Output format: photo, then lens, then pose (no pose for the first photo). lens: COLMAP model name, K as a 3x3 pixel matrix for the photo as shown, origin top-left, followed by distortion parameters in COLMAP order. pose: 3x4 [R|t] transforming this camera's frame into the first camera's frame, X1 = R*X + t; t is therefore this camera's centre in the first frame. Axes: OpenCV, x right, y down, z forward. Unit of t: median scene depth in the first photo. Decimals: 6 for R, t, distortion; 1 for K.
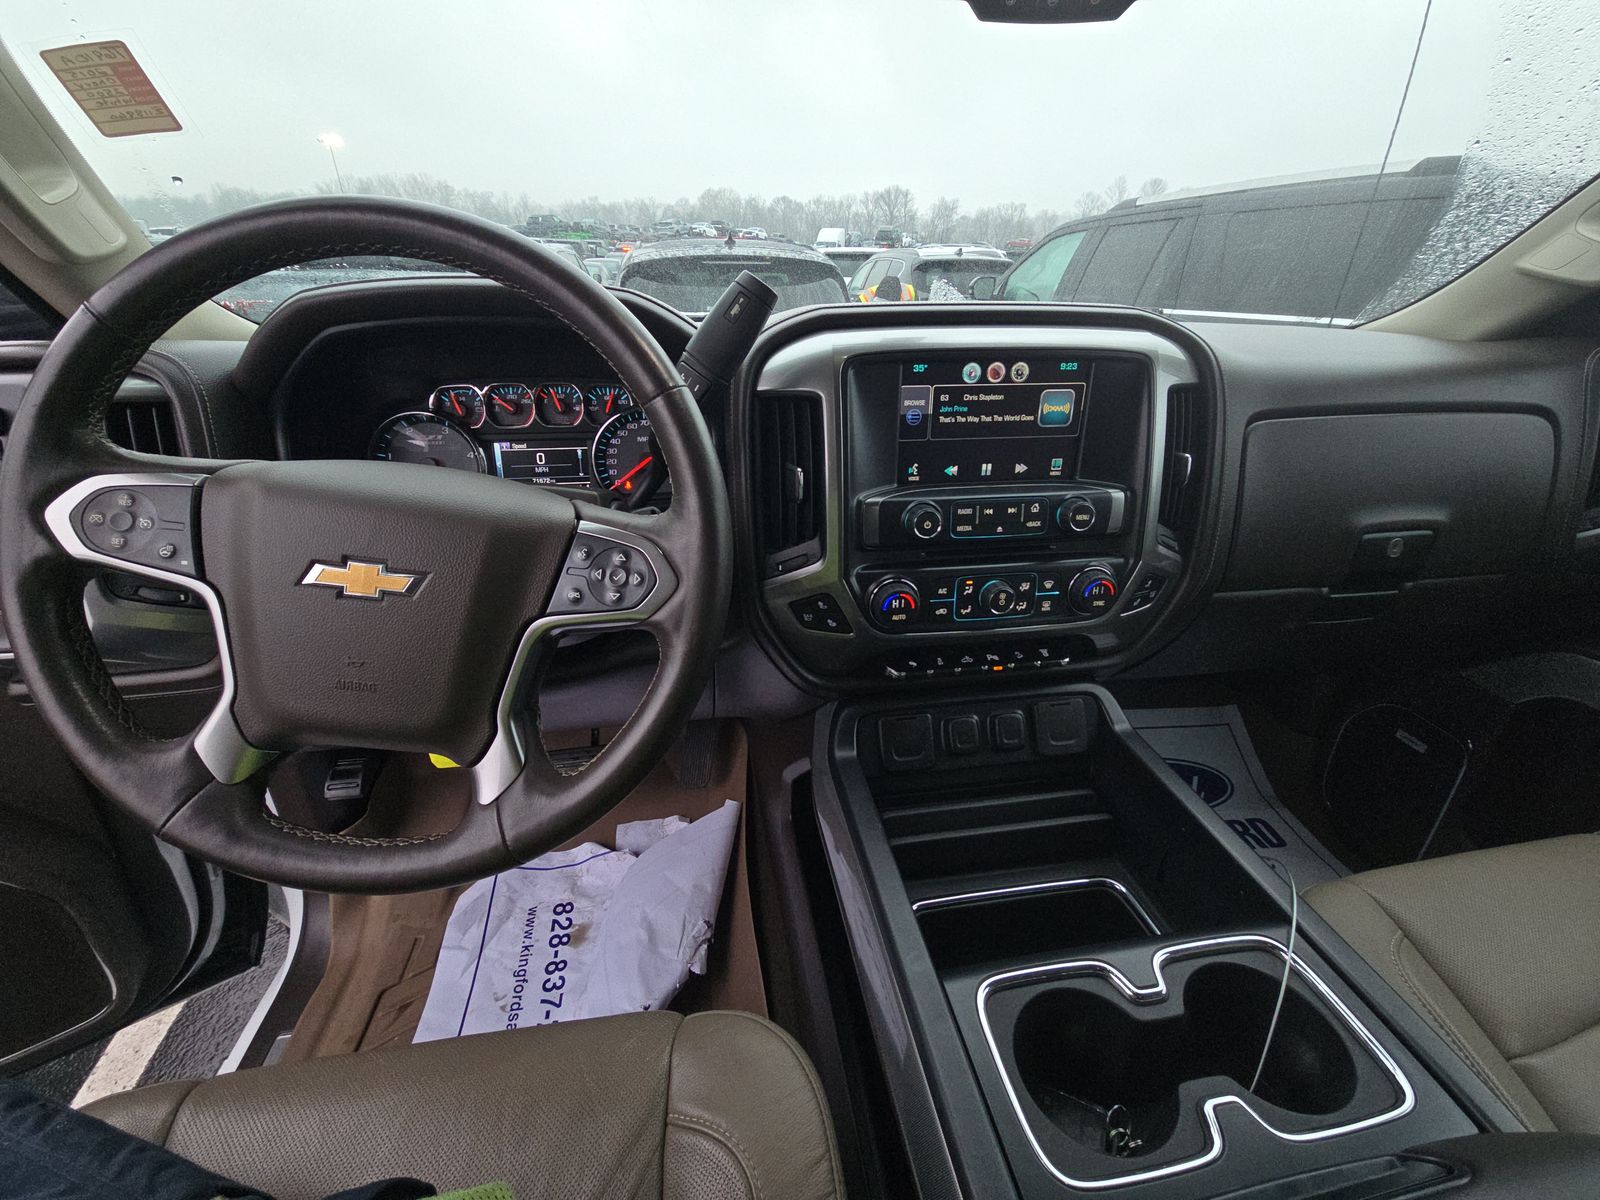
lens RADIAL K [[645.5, 0, 763.4], [0, 645.5, 595.1], [0, 0, 1]] dist [0.010032, -0.000119]
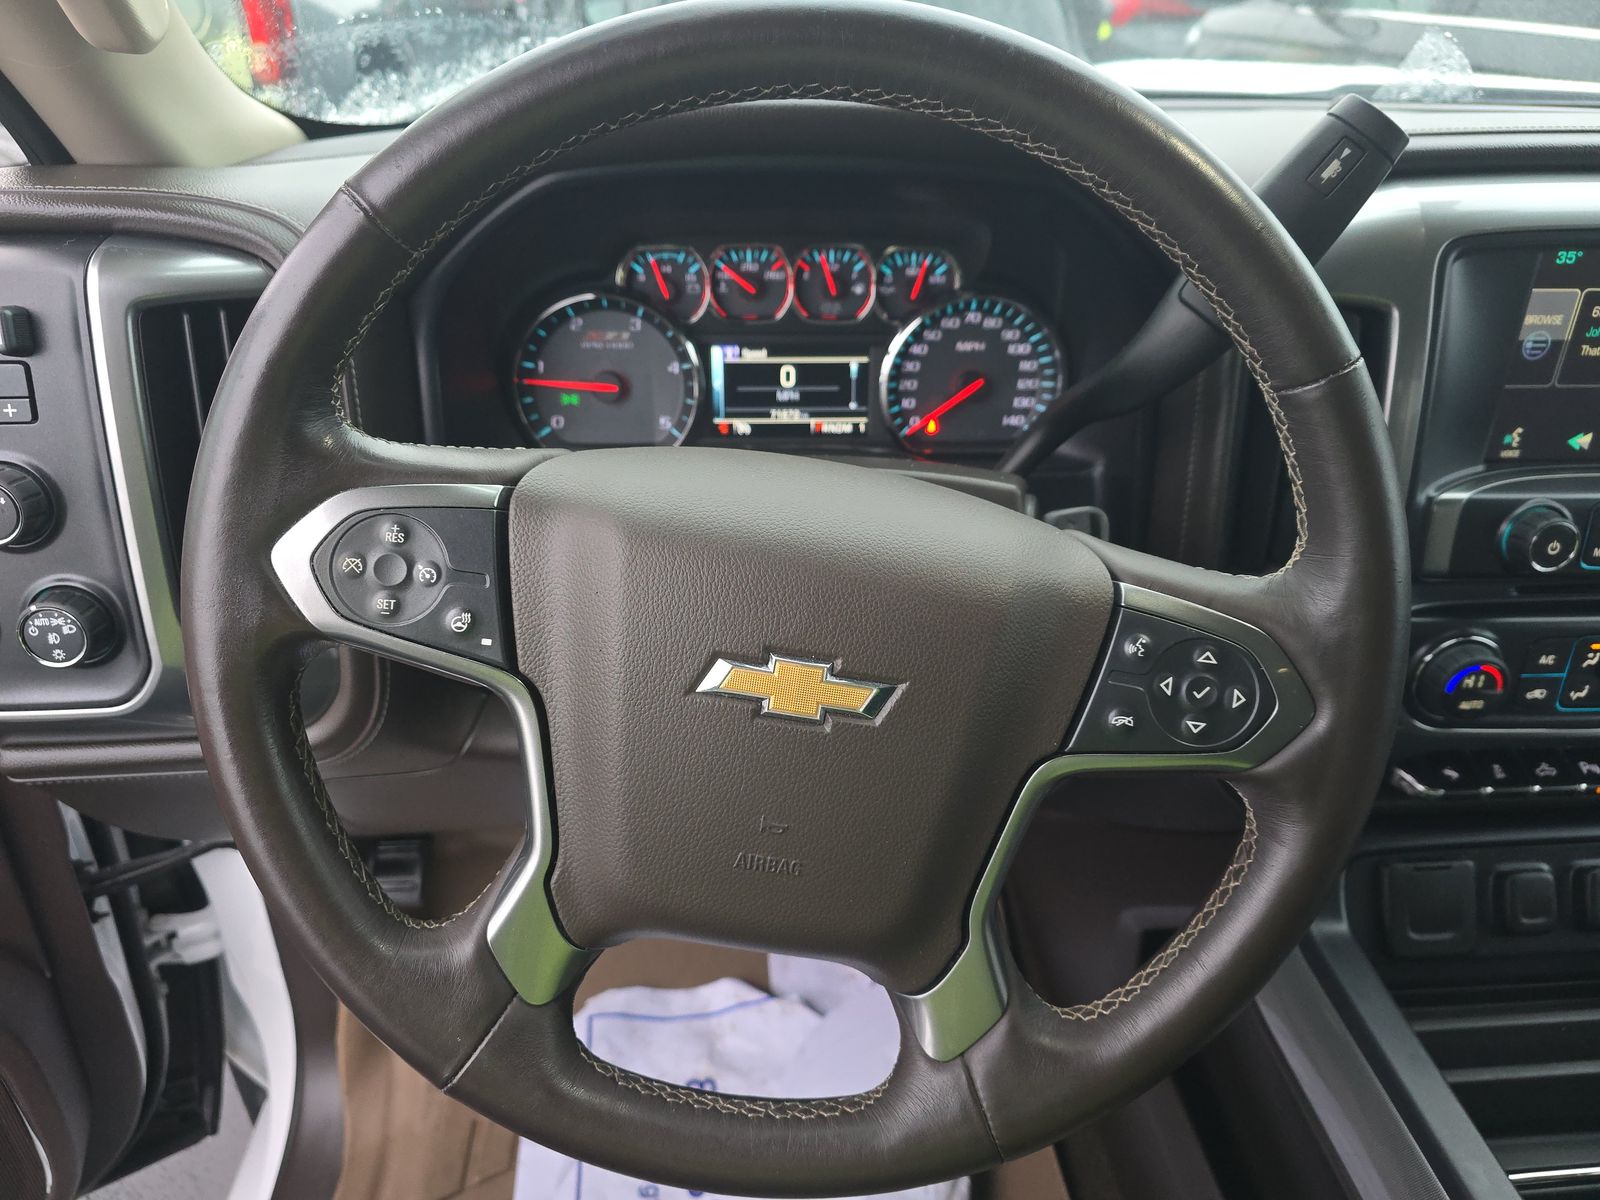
lens RADIAL K [[1092.7, 0, 783.2], [0, 1092.7, 622.7], [0, 0, 1]] dist [0.018435, -0.008886]
pose [[0.997816, 0.046849, -0.046558, -0.336805], [-0.042034, 0.994150, 0.099493, -0.103626], [0.050946, -0.097319, 0.993948, 0.016897]]
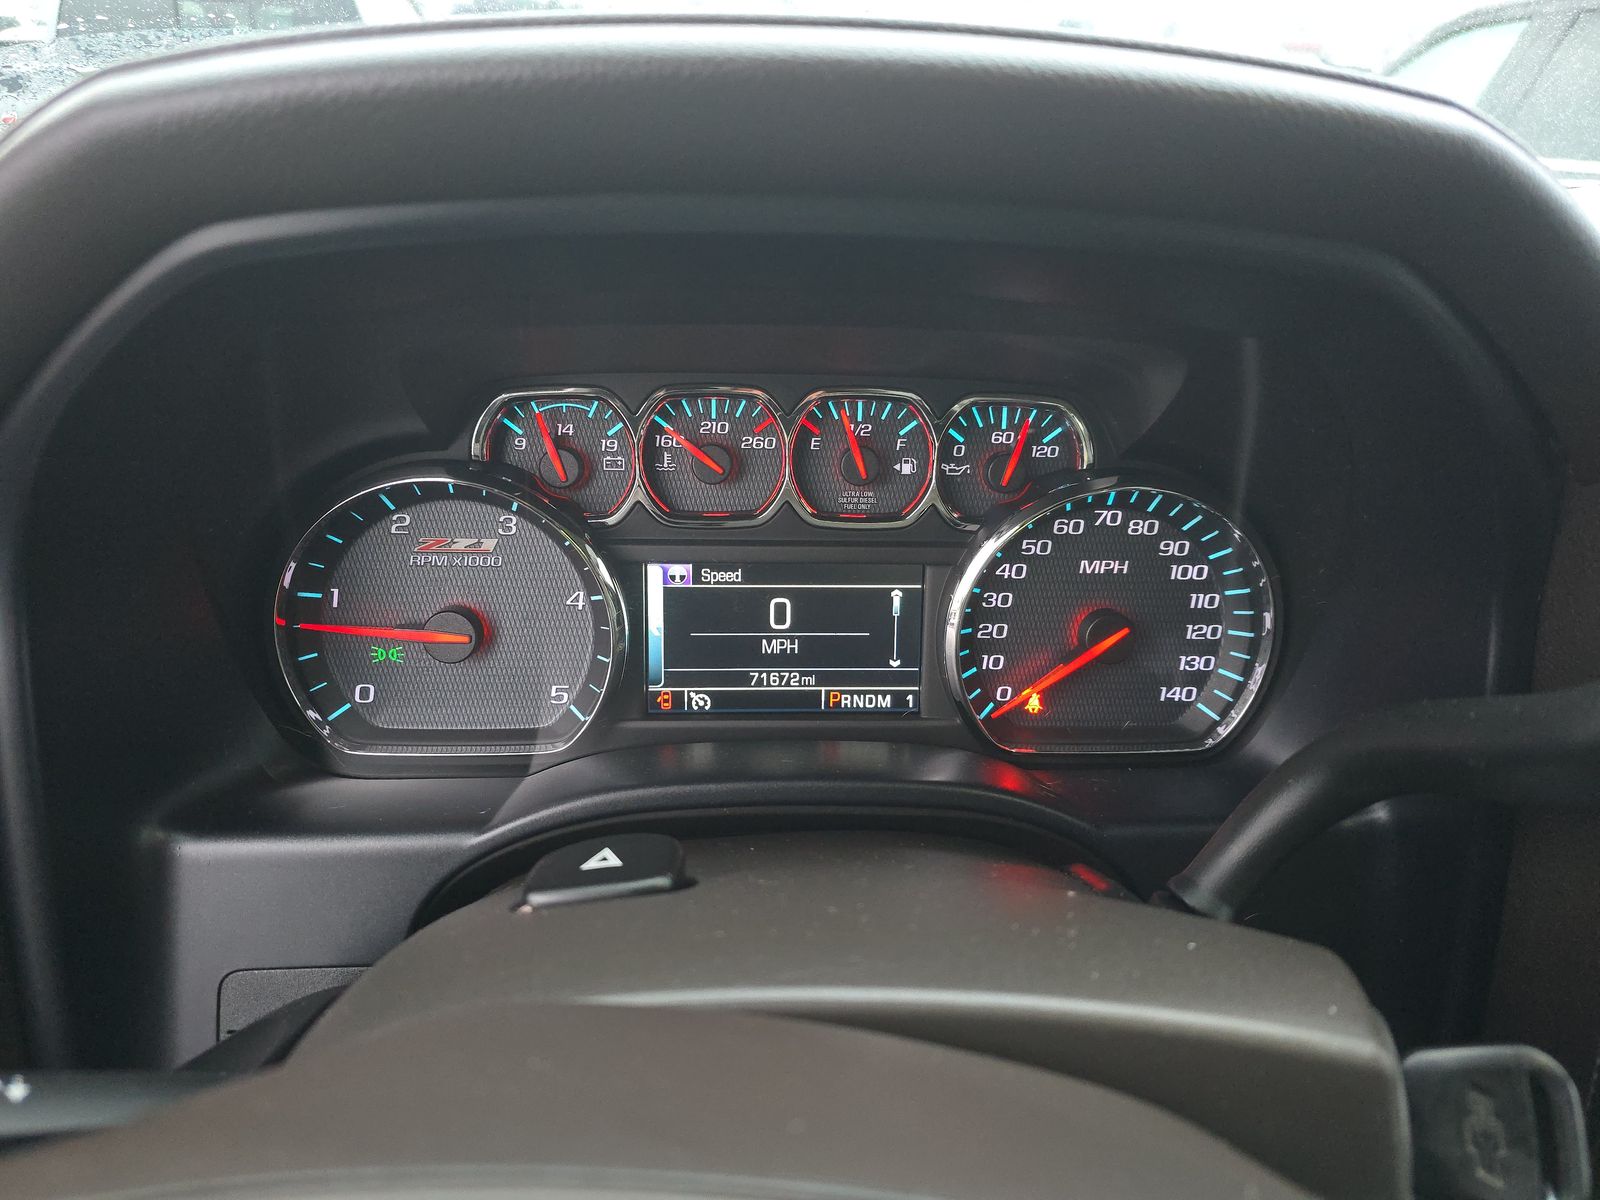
lens RADIAL K [[1092.7, 0, 779.7], [0, 1092.7, 596.3], [0, 0, 1]] dist [0.018435, -0.008886]
pose [[0.997263, 0.051952, -0.052610, -0.363412], [-0.053801, 0.997960, -0.034367, -0.230942], [0.050718, 0.037104, 0.998024, 0.520397]]
